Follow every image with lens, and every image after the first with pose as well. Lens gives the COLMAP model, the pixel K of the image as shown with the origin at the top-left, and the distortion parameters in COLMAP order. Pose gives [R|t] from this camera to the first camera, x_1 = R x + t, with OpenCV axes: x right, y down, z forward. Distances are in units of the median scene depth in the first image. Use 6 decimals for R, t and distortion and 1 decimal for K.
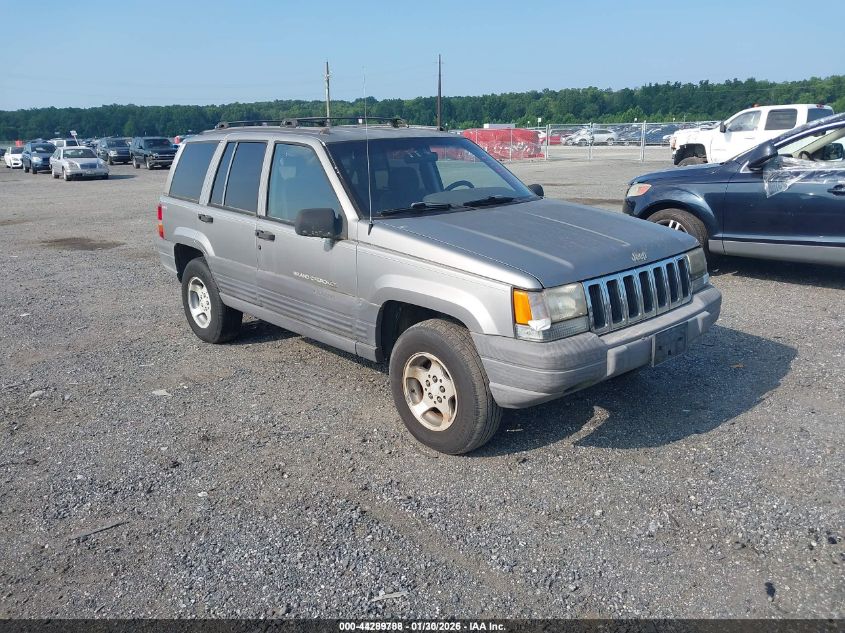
lens RADIAL K [[719.8, 0, 422.5], [0, 719.8, 316.5], [0, 0, 1]] dist [0.005090, -0.005281]
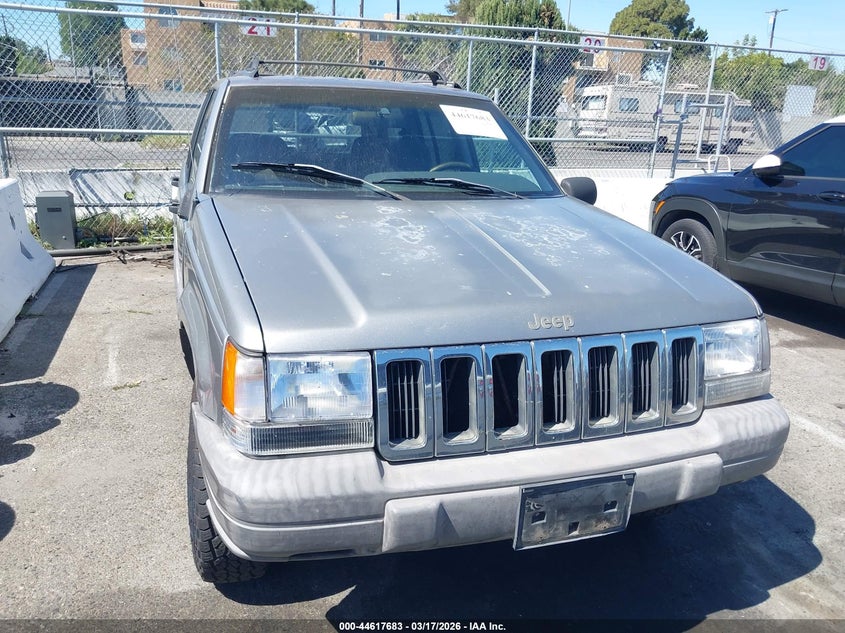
lens RADIAL K [[719.8, 0, 422.5], [0, 719.8, 316.5], [0, 0, 1]] dist [0.005090, -0.005281]
pose [[0.910354, 0.168281, -0.378069, 0.372496], [-0.163171, 0.985536, 0.045770, -0.085303], [0.380303, 0.020023, 0.924645, 0.474889]]
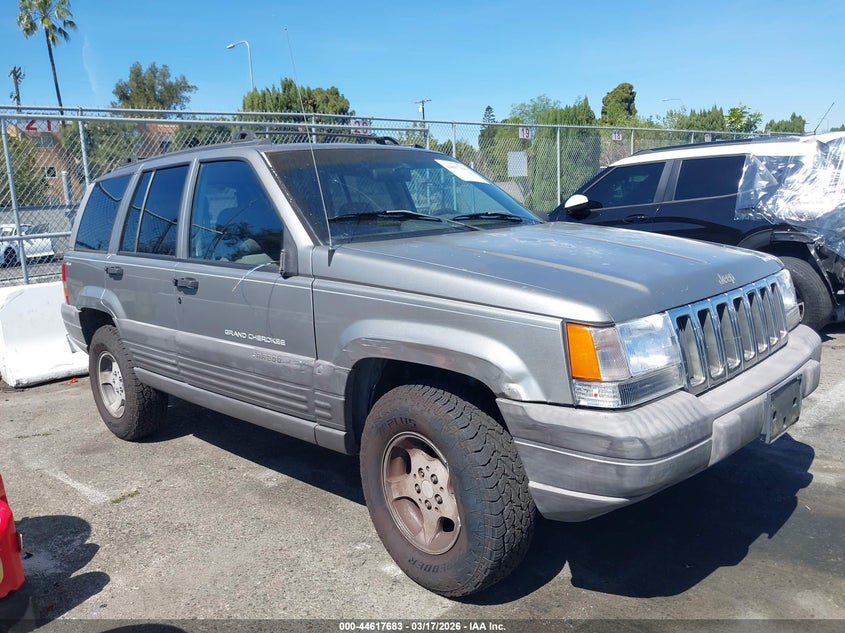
lens RADIAL K [[728.1, 0, 422.5], [0, 728.1, 316.5], [0, 0, 1]] dist [0.002946, -0.005952]
pose [[0.997919, -0.044614, 0.046564, -0.020580], [0.049328, 0.993190, -0.105547, 0.011842], [-0.041538, 0.107624, 0.993324, 0.323364]]
